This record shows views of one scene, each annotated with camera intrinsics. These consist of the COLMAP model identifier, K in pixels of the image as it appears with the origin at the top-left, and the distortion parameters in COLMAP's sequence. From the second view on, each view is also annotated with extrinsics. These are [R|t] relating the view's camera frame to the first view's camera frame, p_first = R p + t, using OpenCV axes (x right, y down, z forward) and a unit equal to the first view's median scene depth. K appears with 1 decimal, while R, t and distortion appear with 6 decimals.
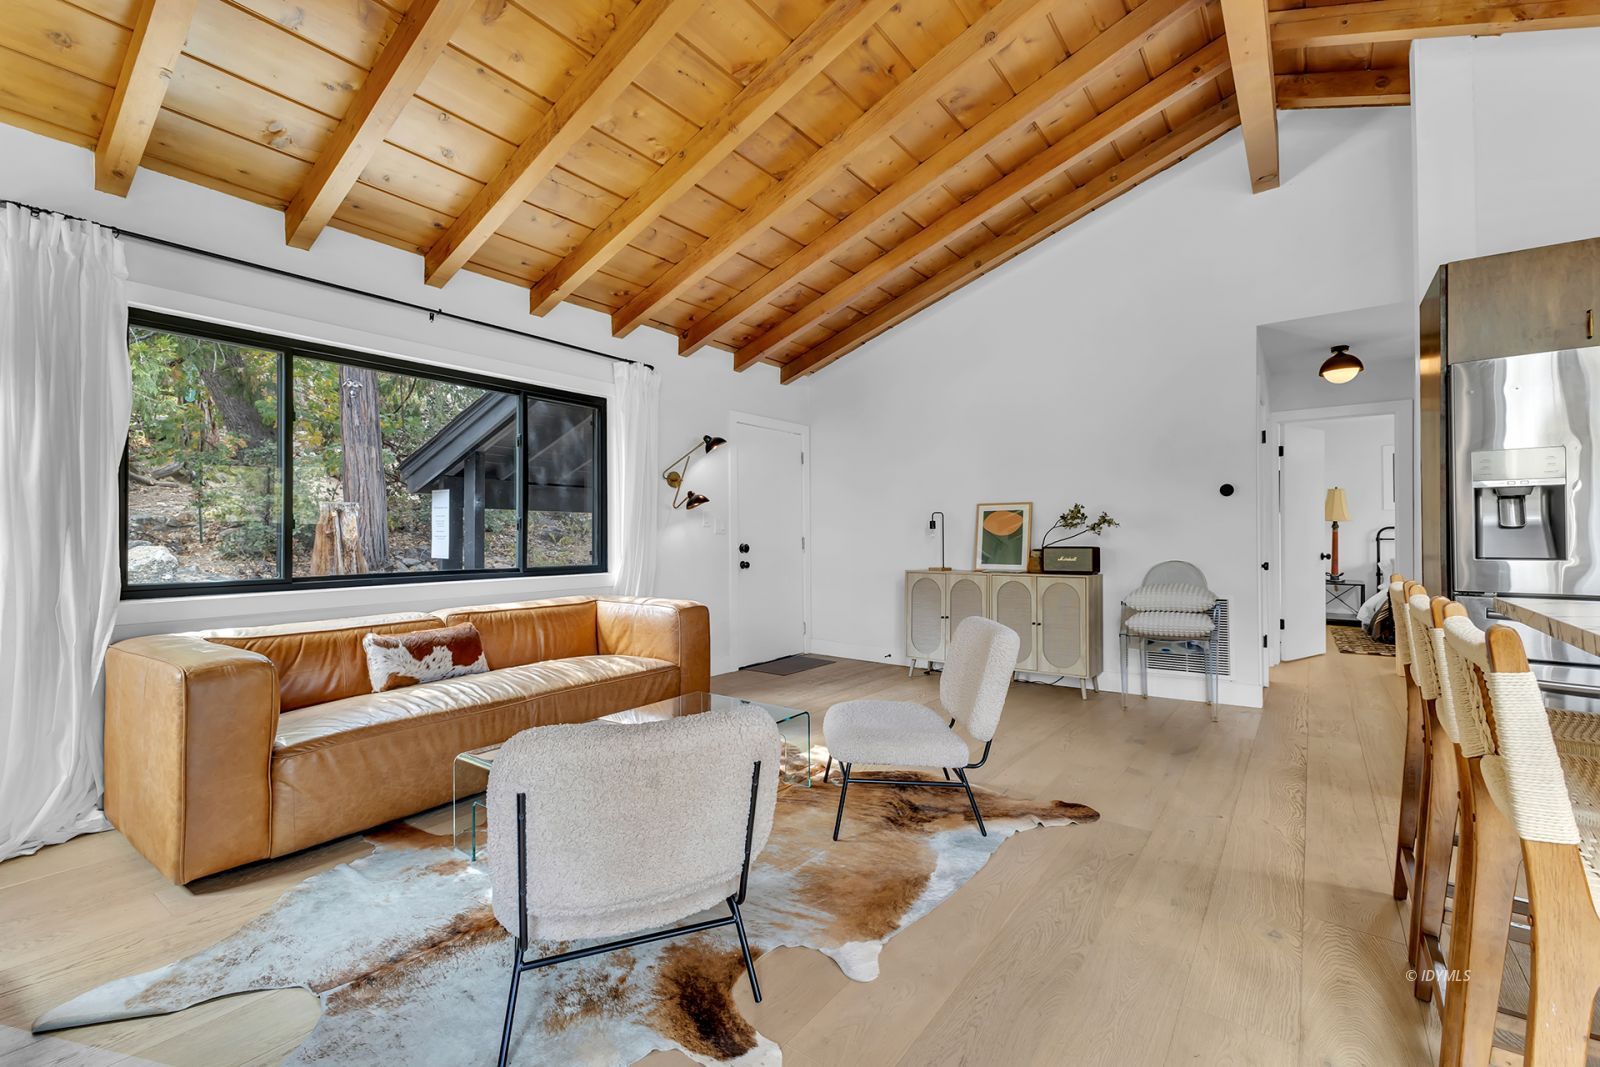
lens RADIAL K [[675.3, 0, 800.0], [0, 675.3, 533.5], [0, 0, 1]] dist [-0.000101, 0.000016]
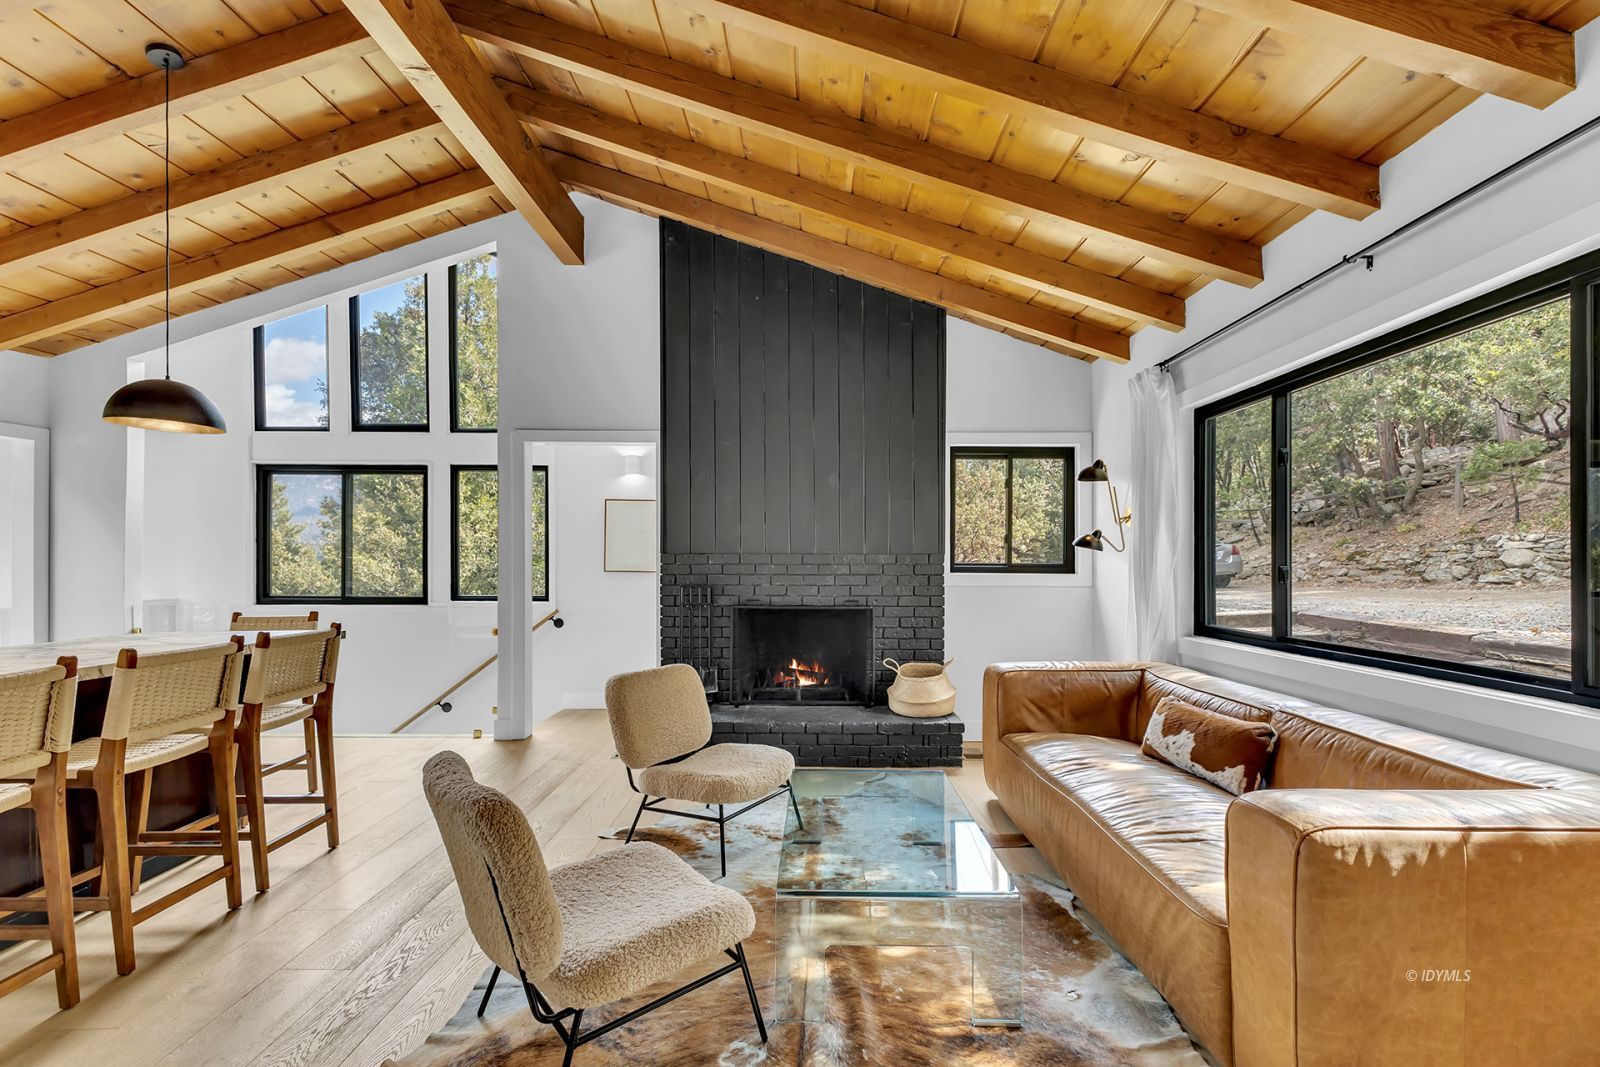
lens RADIAL K [[699.5, 0, 808.7], [0, 699.5, 561.0], [0, 0, 1]] dist [0.001475, 0.000128]
pose [[-0.802783, 0.001835, -0.596269, 0.256357], [0.006267, 0.999966, -0.005360, -0.027553], [0.596239, -0.008040, -0.802767, 1.074123]]
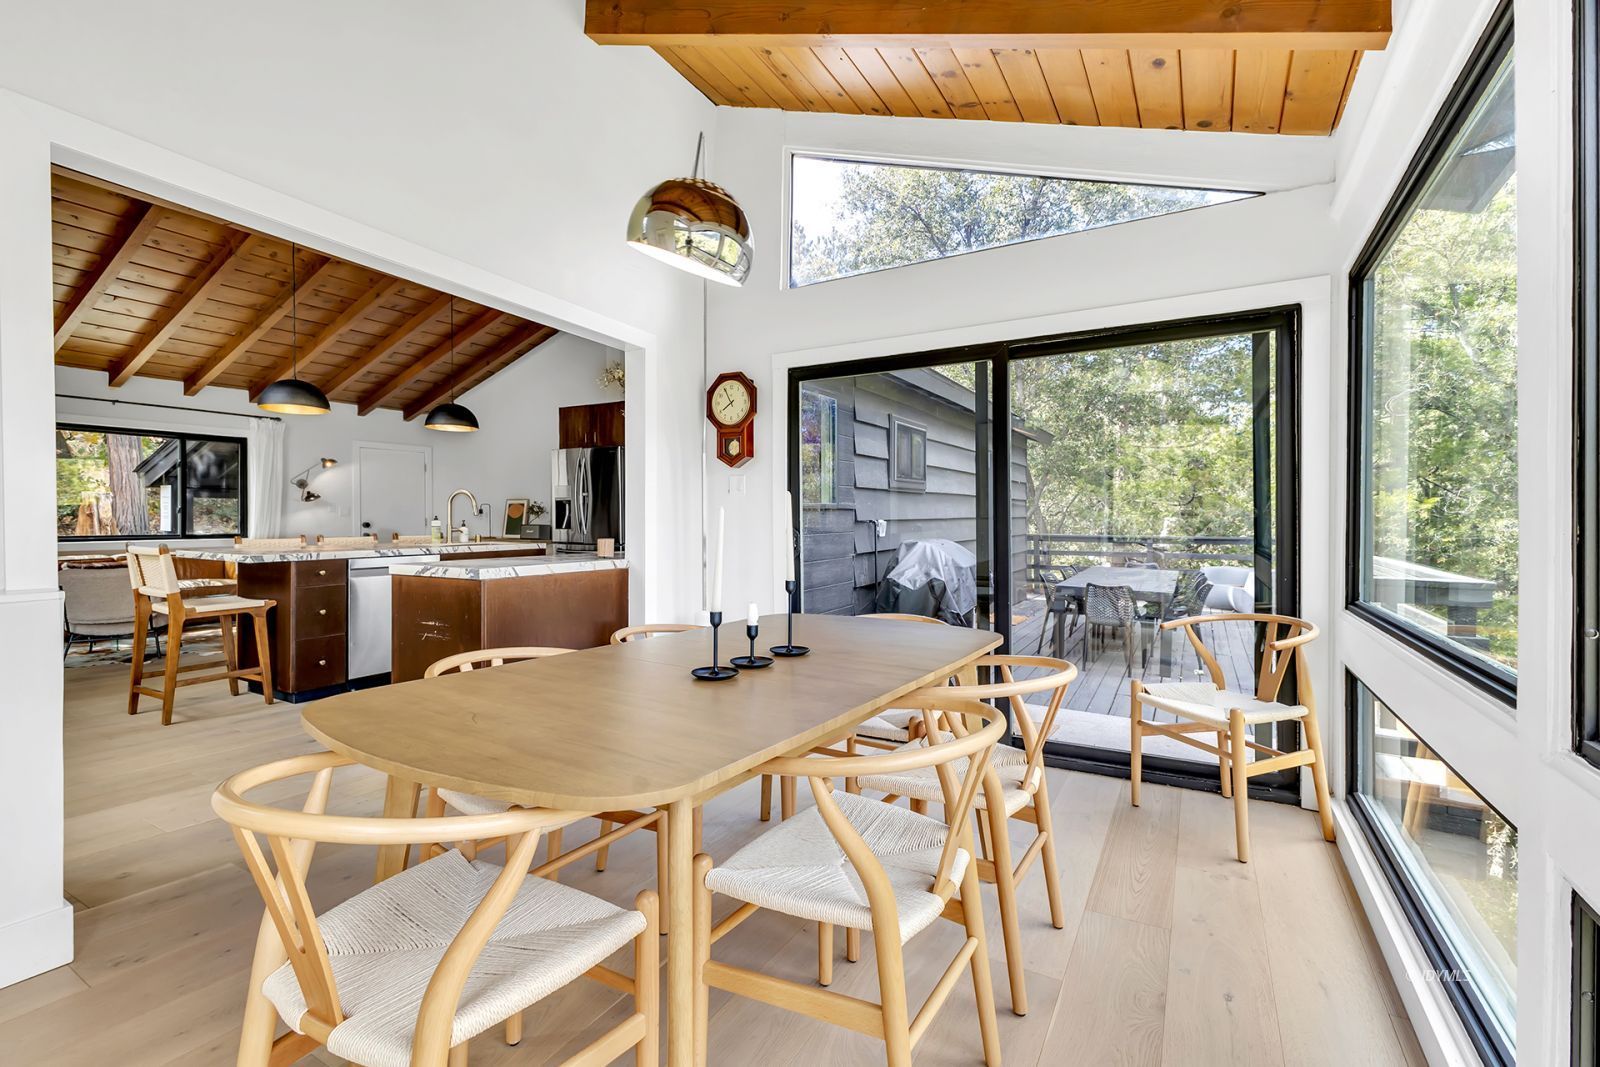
lens RADIAL K [[690.3, 0, 798.1], [0, 690.3, 529.3], [0, 0, 1]] dist [0.003444, 0.000063]
pose [[0.991589, 0.004904, 0.129332, 1.005459], [-0.007457, 0.999787, 0.019269, -0.010051], [-0.129210, -0.020071, 0.991414, -1.076422]]
